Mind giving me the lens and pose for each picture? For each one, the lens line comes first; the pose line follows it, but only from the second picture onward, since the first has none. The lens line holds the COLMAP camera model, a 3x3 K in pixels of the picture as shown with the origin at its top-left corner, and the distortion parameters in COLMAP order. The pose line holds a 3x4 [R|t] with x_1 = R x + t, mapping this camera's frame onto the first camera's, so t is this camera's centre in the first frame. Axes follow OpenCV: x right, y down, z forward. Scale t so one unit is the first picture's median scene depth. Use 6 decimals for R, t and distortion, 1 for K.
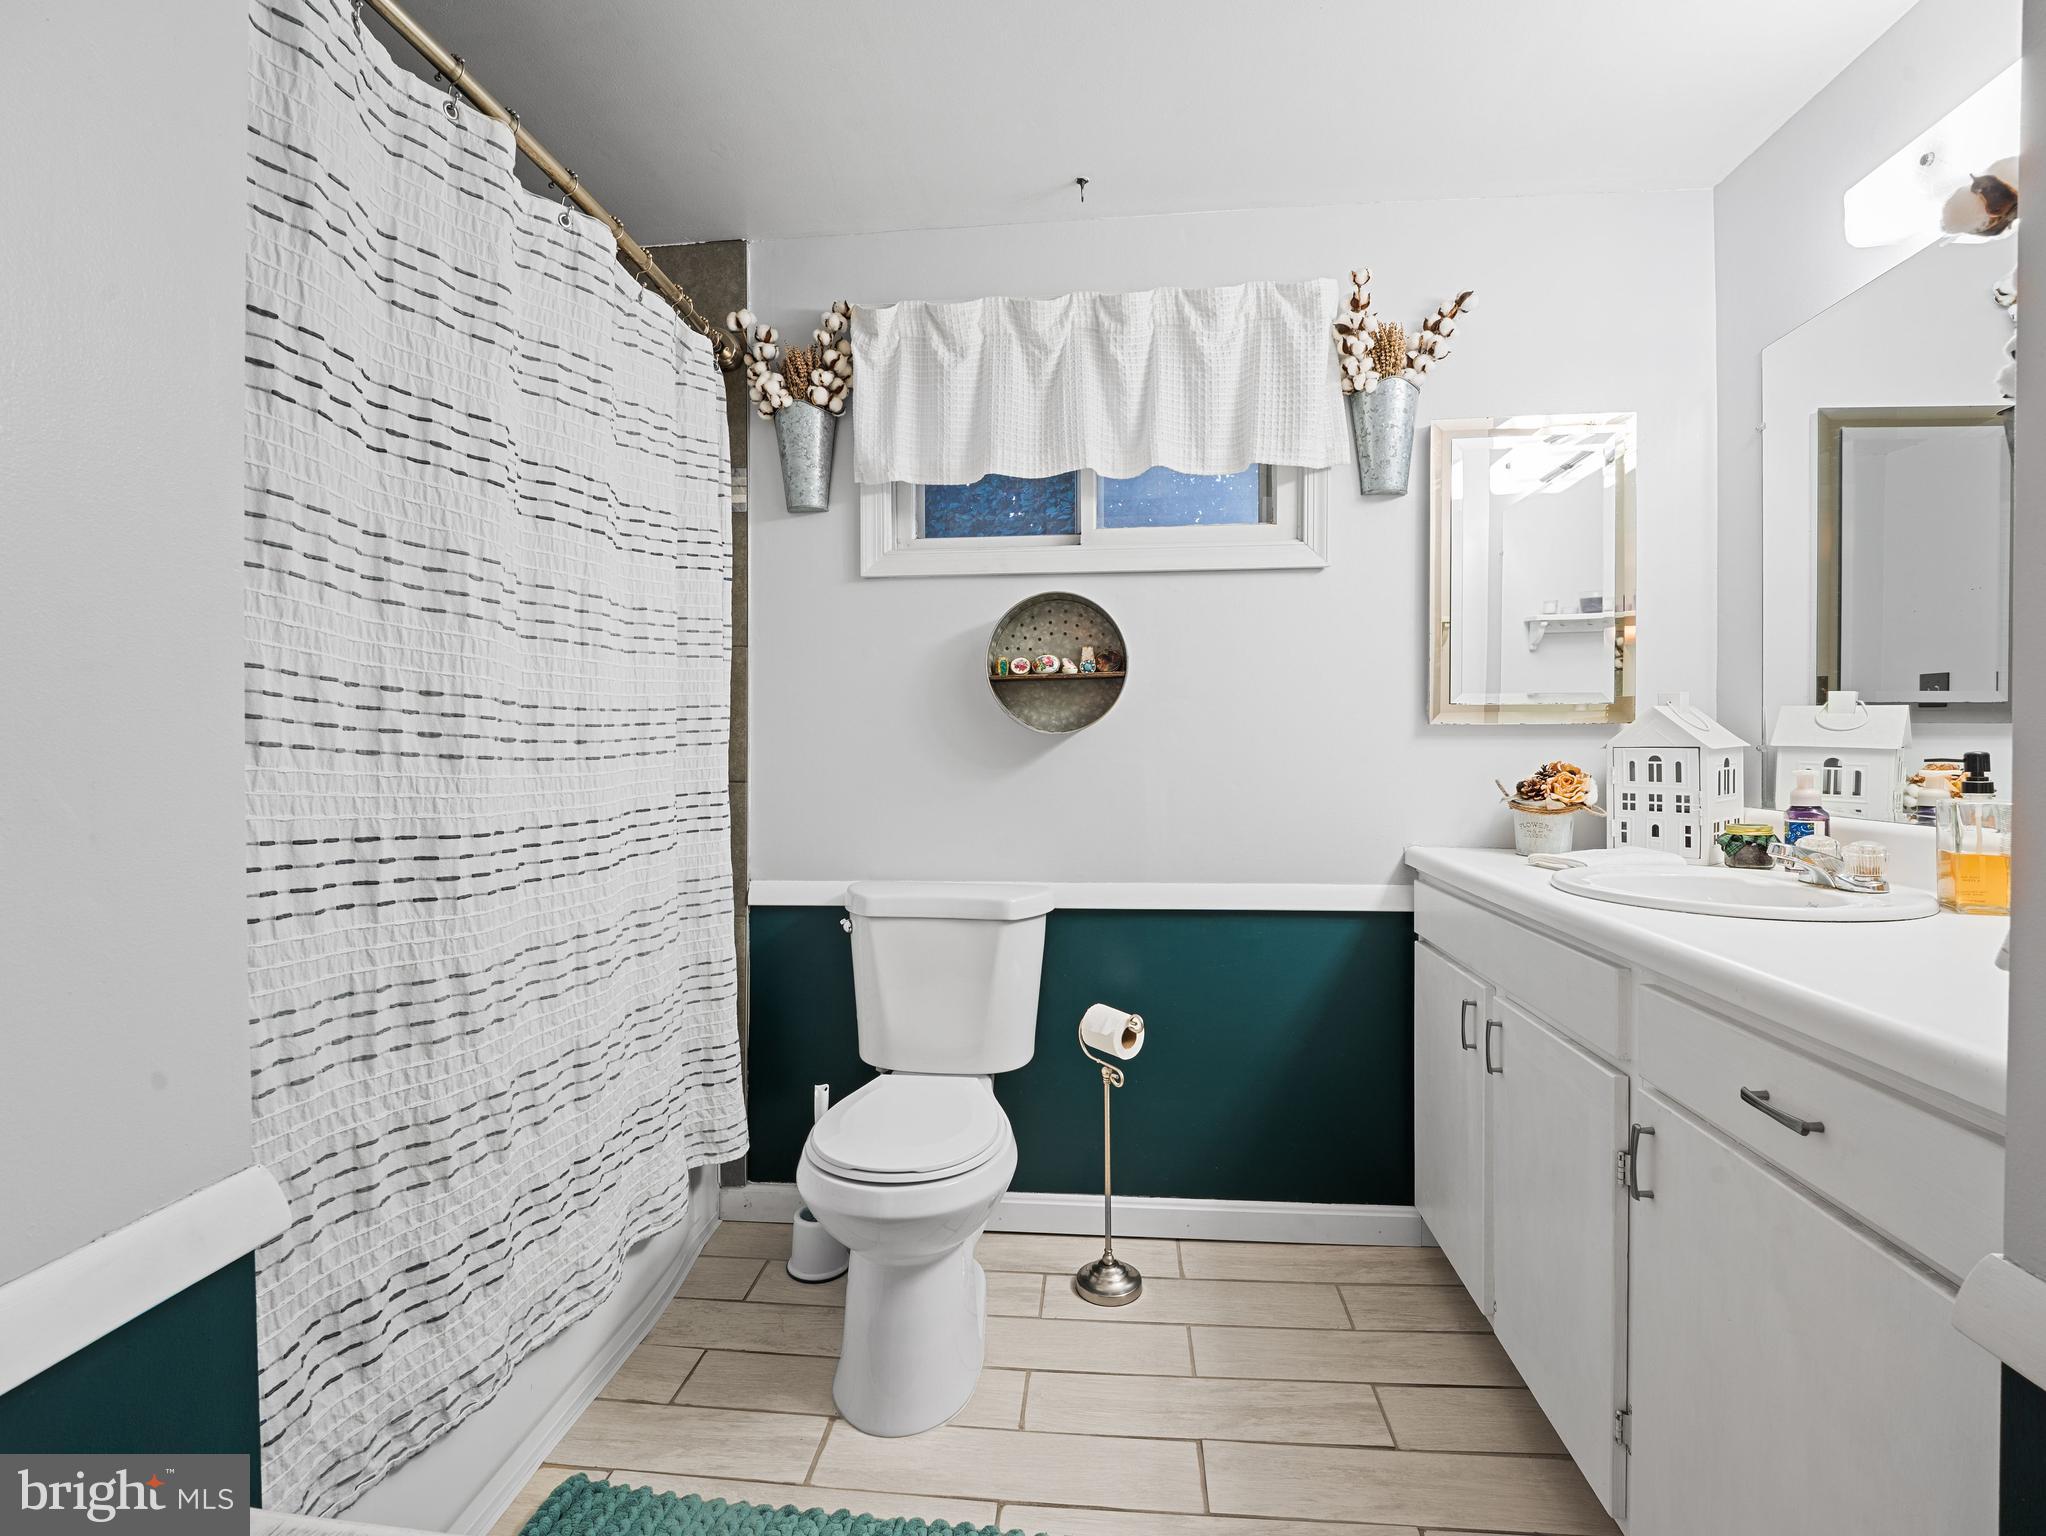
lens RADIAL K [[952.3, 0, 1039.6], [0, 952.3, 745.5], [0, 0, 1]] dist [0.021942, -0.024883]
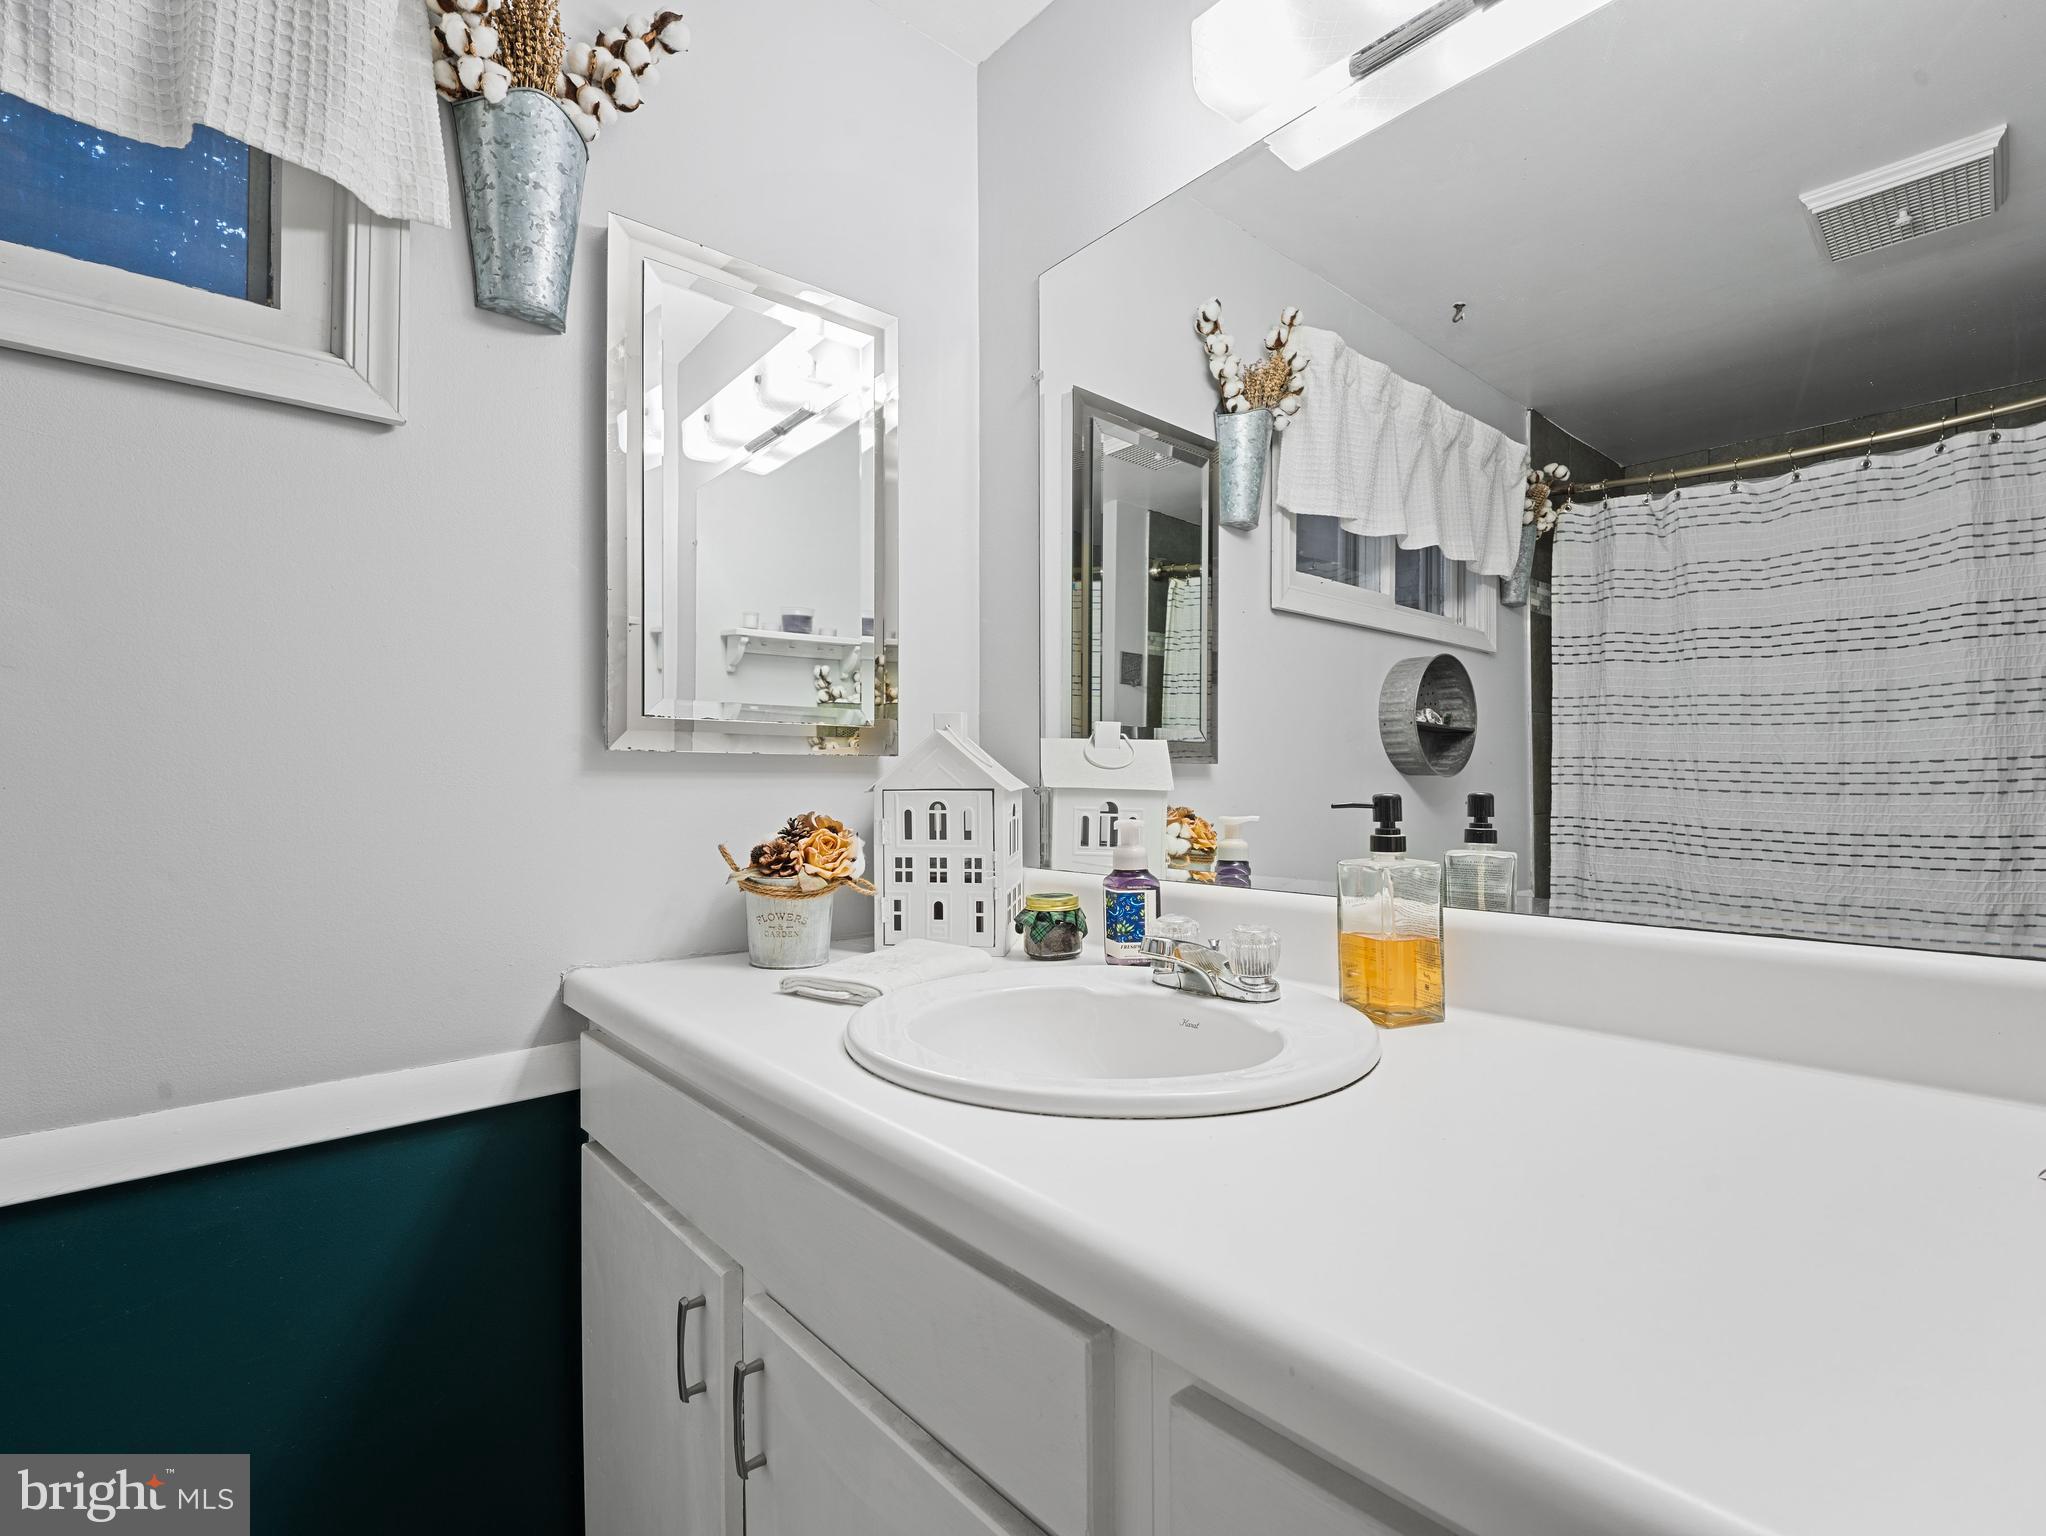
lens RADIAL K [[964.5, 0, 1012.6], [0, 964.5, 782.2], [0, 0, 1]] dist [0.023660, -0.028169]
pose [[0.703020, 0.000968, 0.711170, 0.179945], [0.004483, 0.999973, -0.005793, 0.000855], [-0.711156, 0.007260, 0.702997, 0.455206]]
